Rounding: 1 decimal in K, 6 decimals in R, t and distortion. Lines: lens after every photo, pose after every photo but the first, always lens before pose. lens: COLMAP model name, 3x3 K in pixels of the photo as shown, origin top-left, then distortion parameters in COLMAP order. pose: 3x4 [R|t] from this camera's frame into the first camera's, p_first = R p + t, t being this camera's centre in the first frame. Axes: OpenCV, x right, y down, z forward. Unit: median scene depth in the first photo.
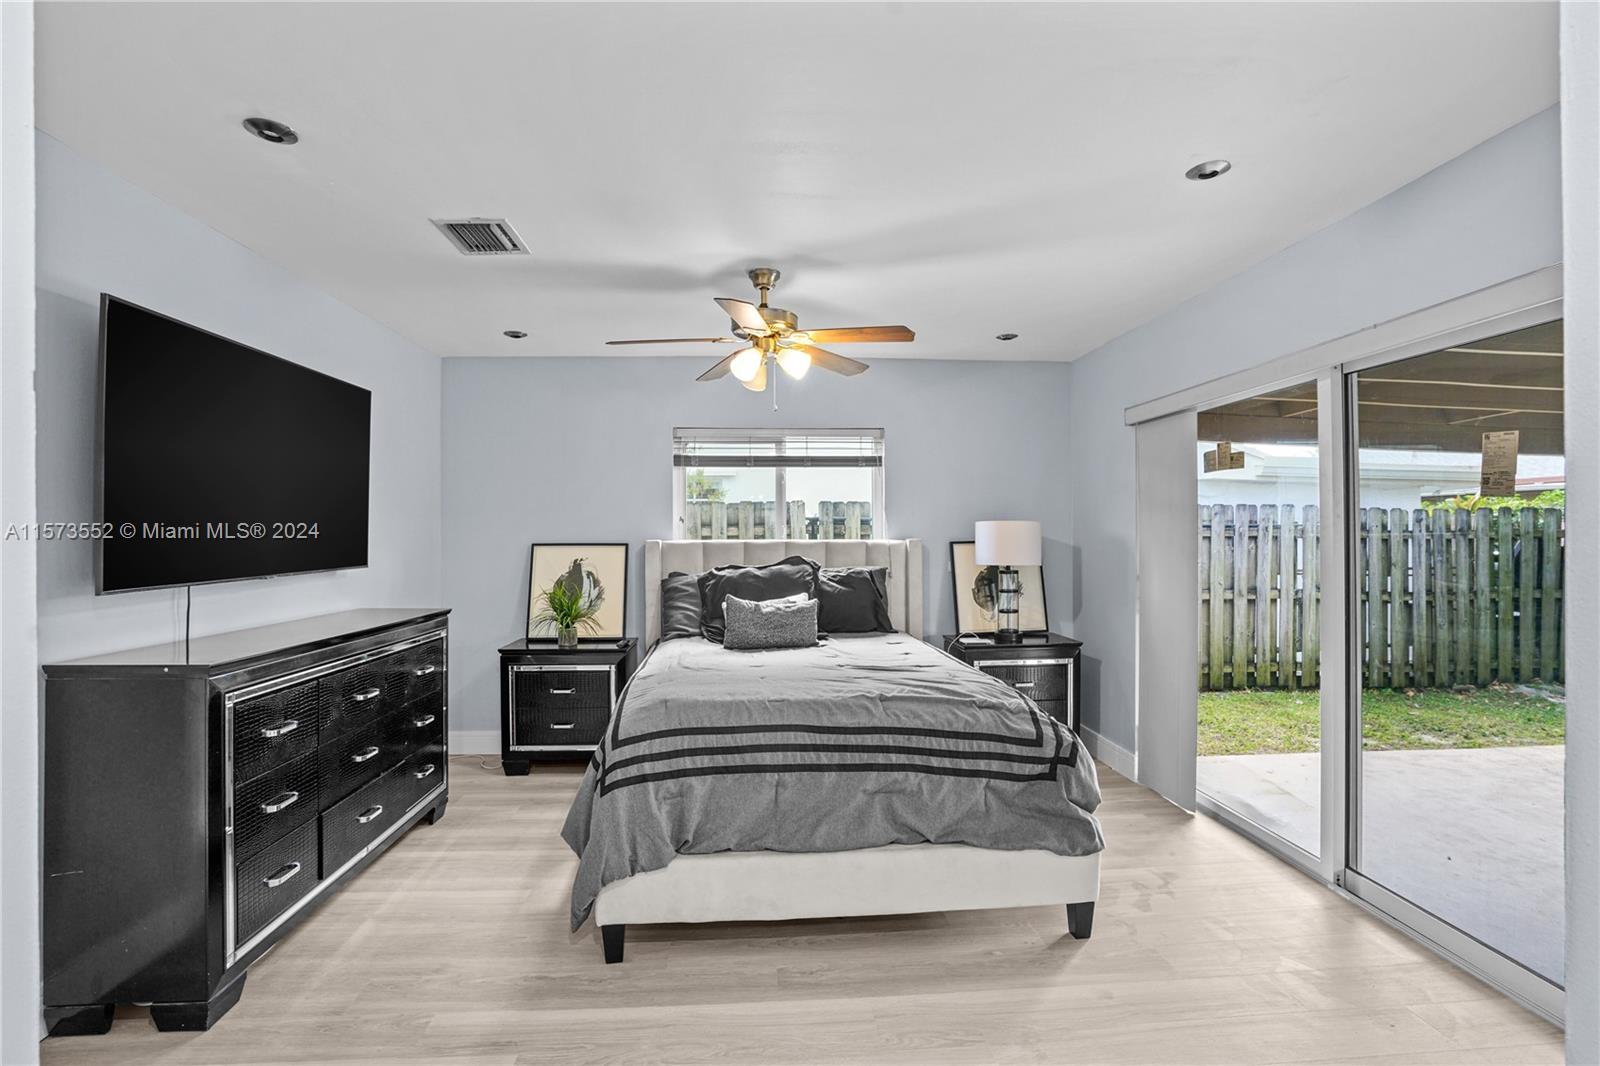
lens RADIAL K [[741.6, 0, 798.7], [0, 741.6, 526.2], [0, 0, 1]] dist [-0.062683, 0.022021]
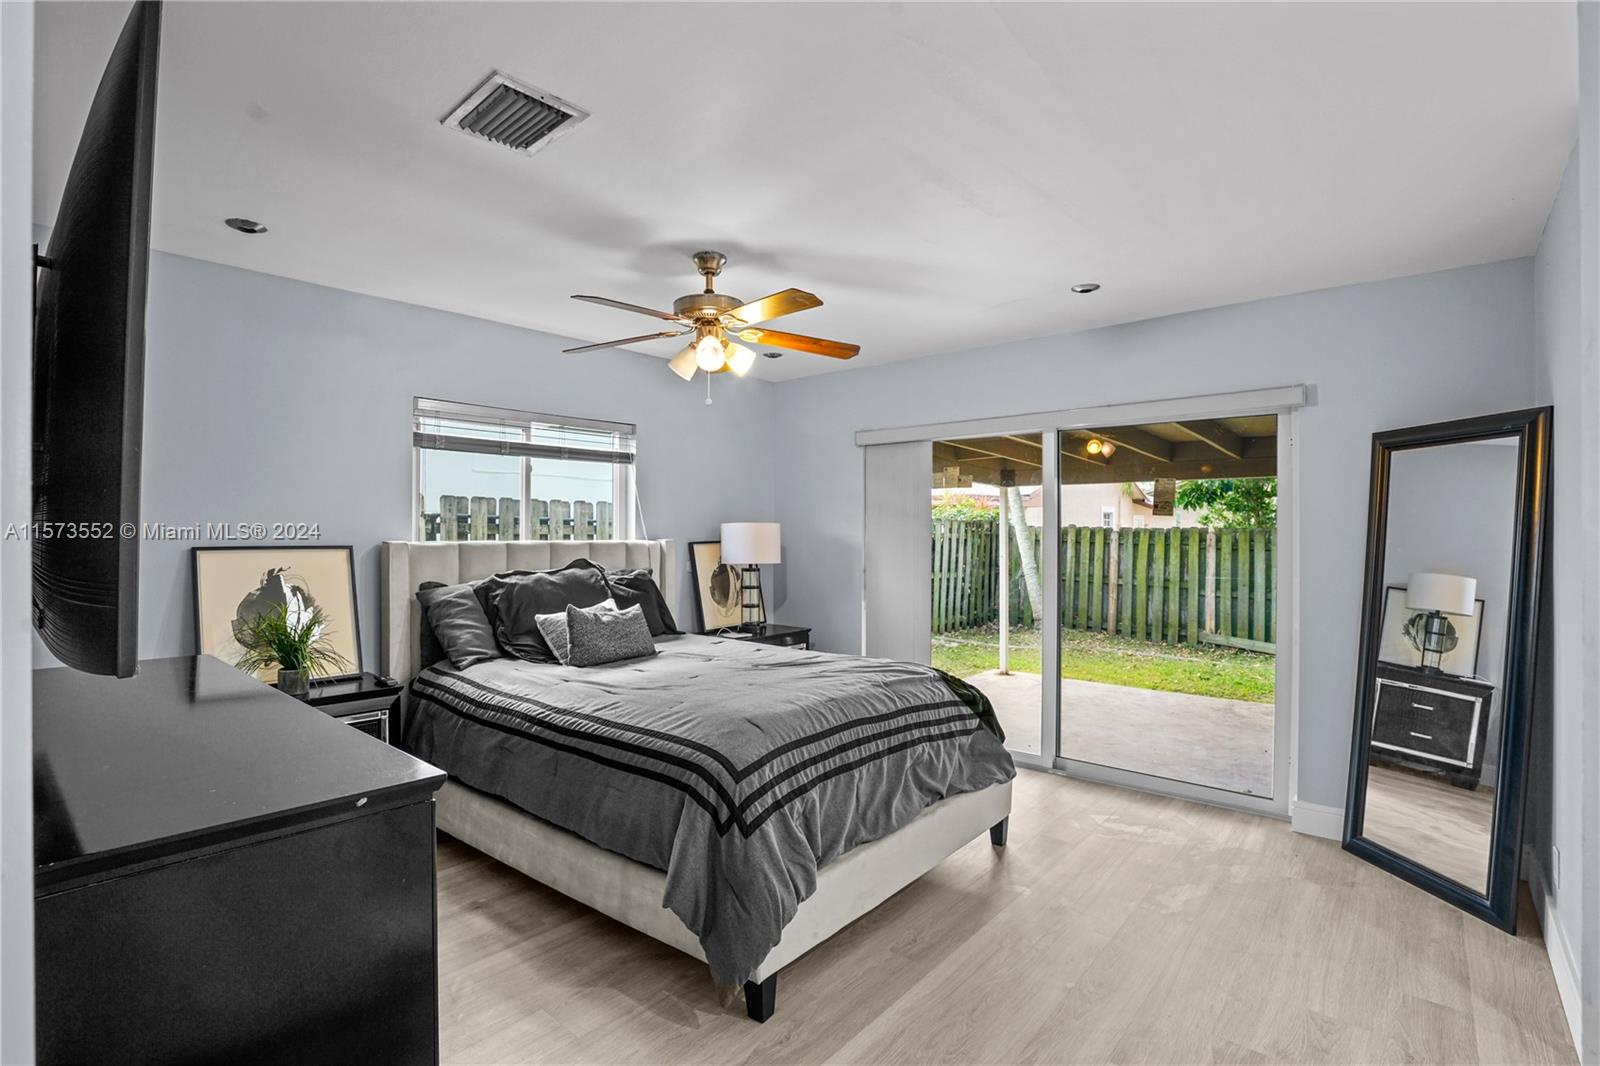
lens RADIAL K [[741.6, 0, 798.7], [0, 741.6, 526.2], [0, 0, 1]] dist [-0.062683, 0.022021]
pose [[0.708858, 0.010953, 0.705267, -0.454041], [-0.011820, 0.999923, -0.003650, 0.001170], [-0.705253, -0.005749, 0.708933, 0.184057]]
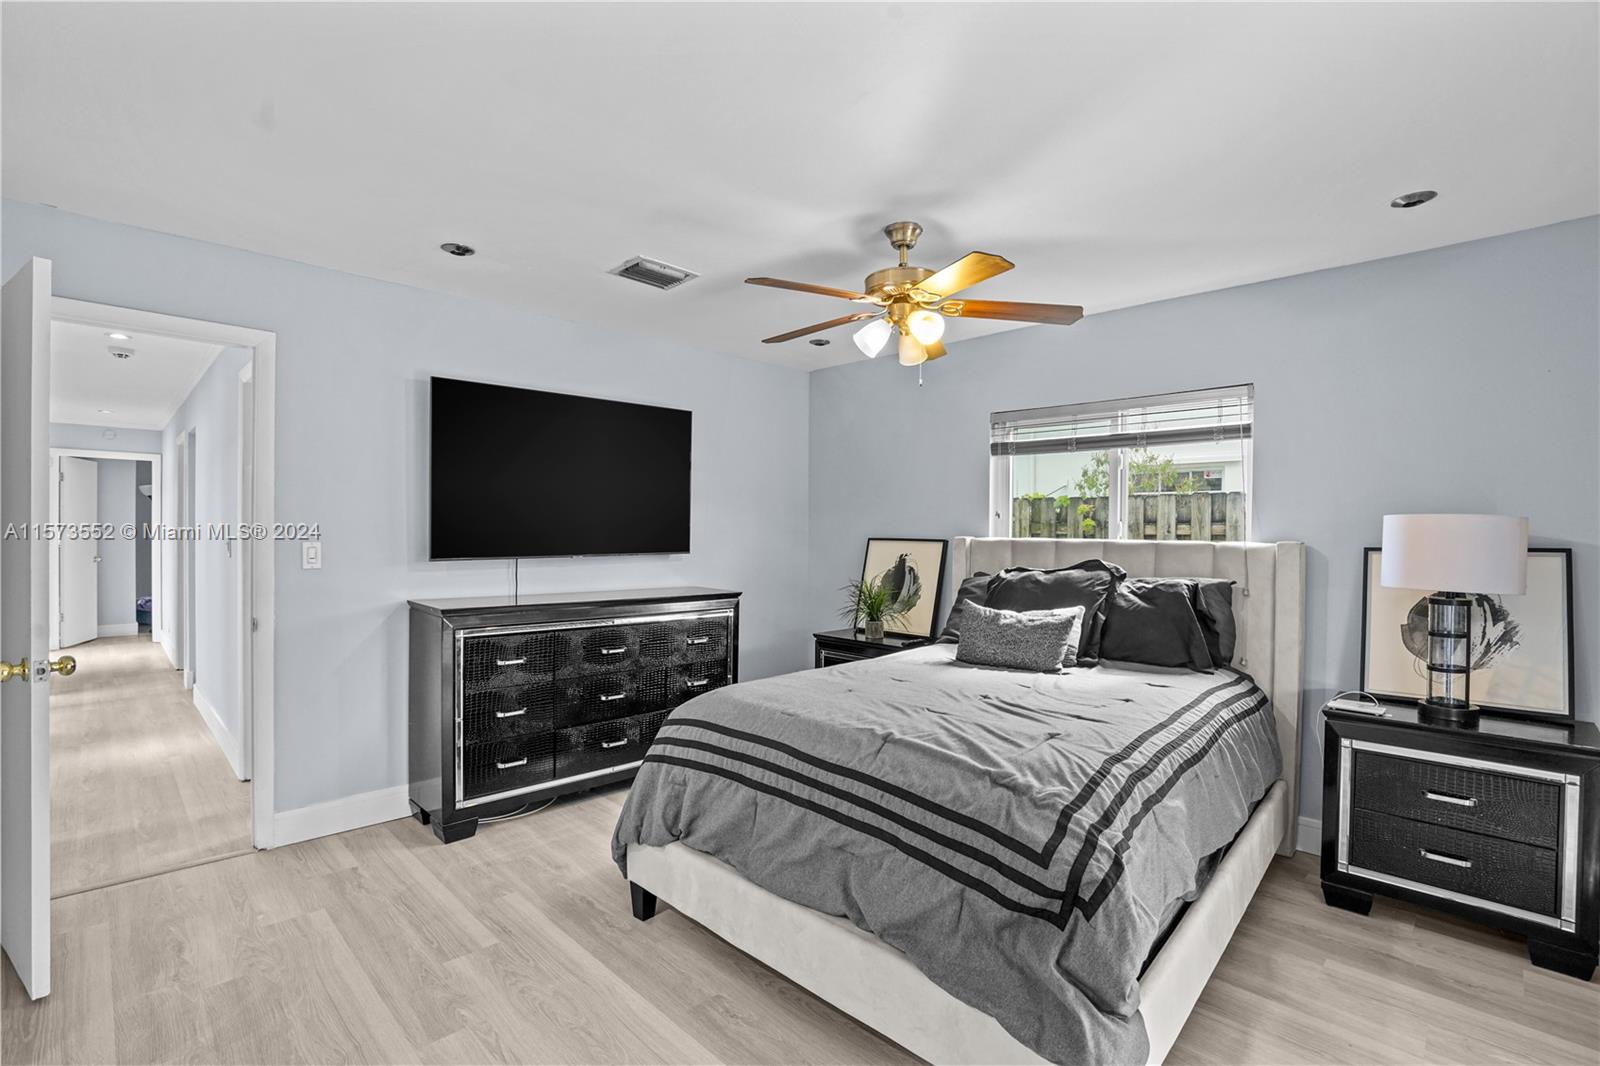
lens RADIAL K [[733.1, 0, 798.9], [0, 733.1, 539.3], [0, 0, 1]] dist [-0.063124, 0.023528]
pose [[0.657619, 0.019984, -0.753086, 0.379420], [-0.004208, 0.999730, 0.022855, 0.001976], [0.753339, -0.011861, 0.657525, 0.250963]]
